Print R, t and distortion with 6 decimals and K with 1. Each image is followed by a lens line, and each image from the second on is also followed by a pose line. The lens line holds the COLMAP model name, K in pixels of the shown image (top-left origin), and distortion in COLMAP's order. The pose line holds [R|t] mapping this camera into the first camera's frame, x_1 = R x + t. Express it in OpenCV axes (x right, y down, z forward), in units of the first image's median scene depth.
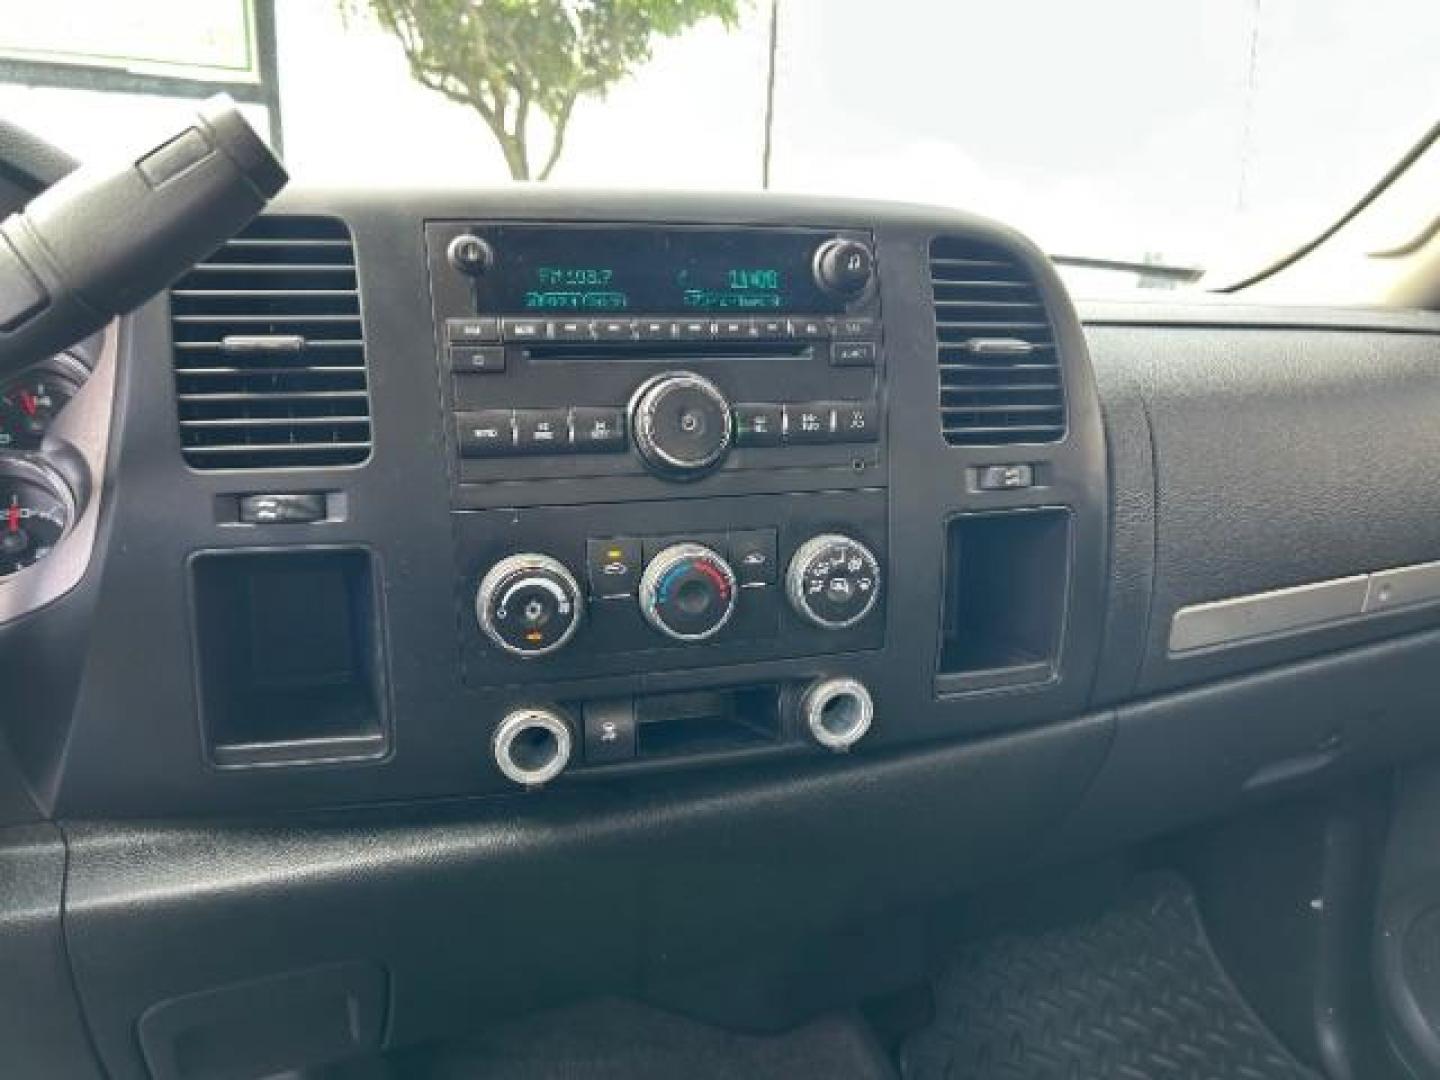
lens RADIAL K [[1099.6, 0, 728.3], [0, 1099.6, 535.1], [0, 0, 1]] dist [0.009906, -0.003980]
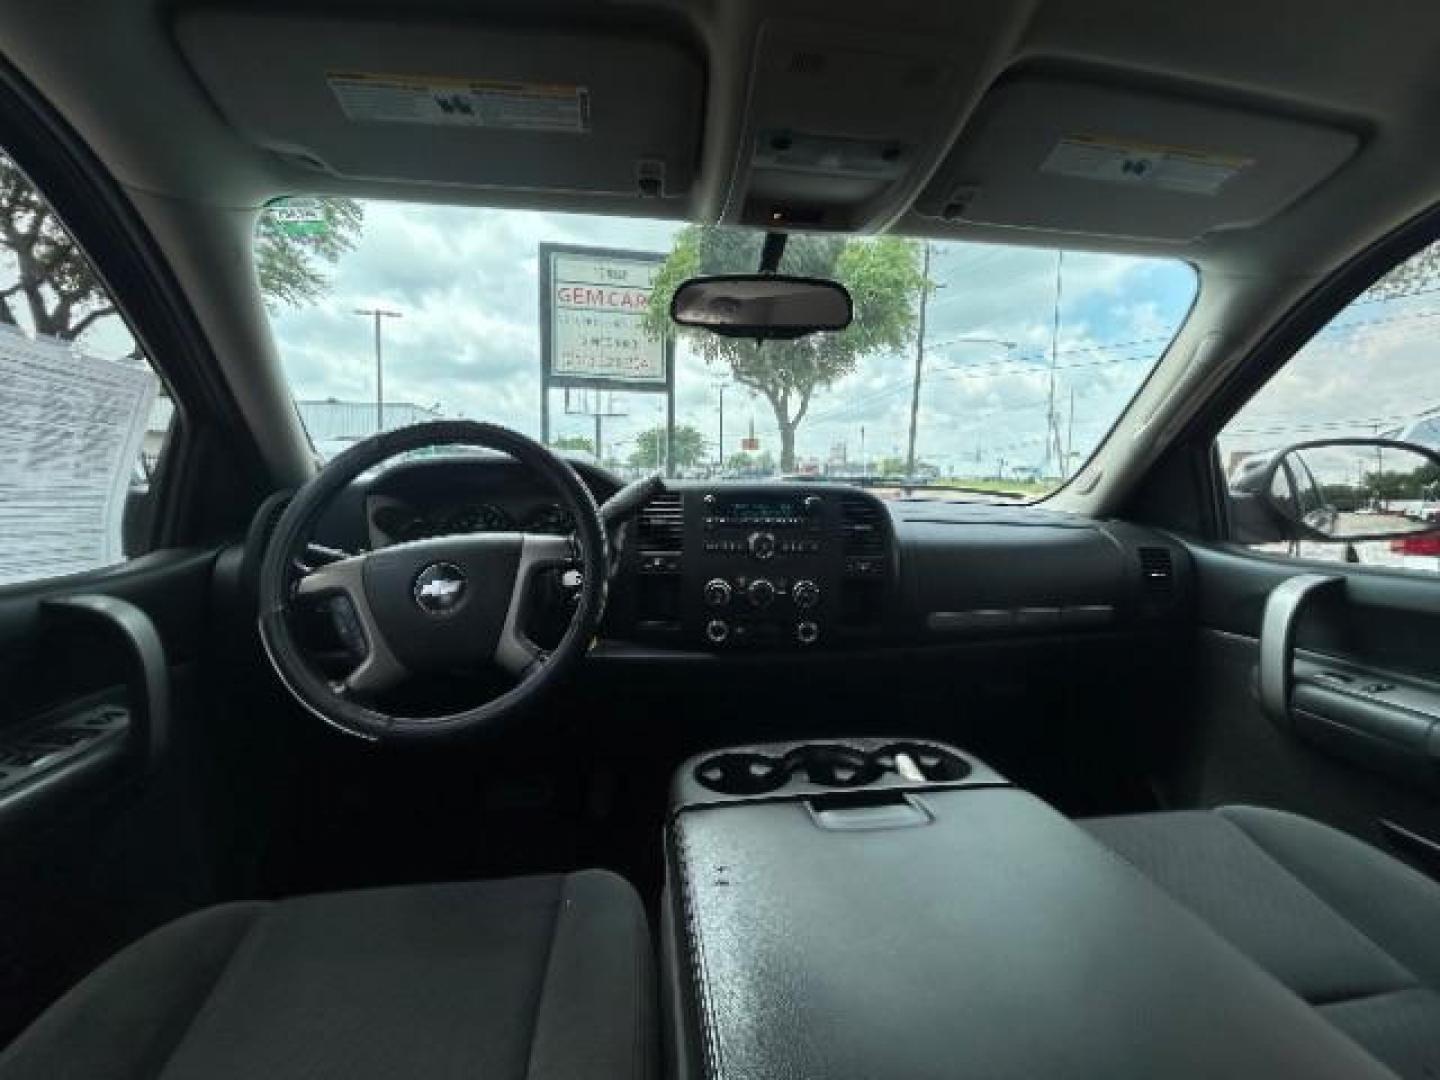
lens RADIAL K [[588.0, 0, 739.7], [0, 588.0, 536.5], [0, 0, 1]] dist [0.000498, -0.000087]
pose [[0.968482, 0.043887, -0.245187, 0.333158], [-0.073451, 0.990904, -0.112762, 0.086997], [0.238008, 0.127217, 0.962896, -0.846859]]
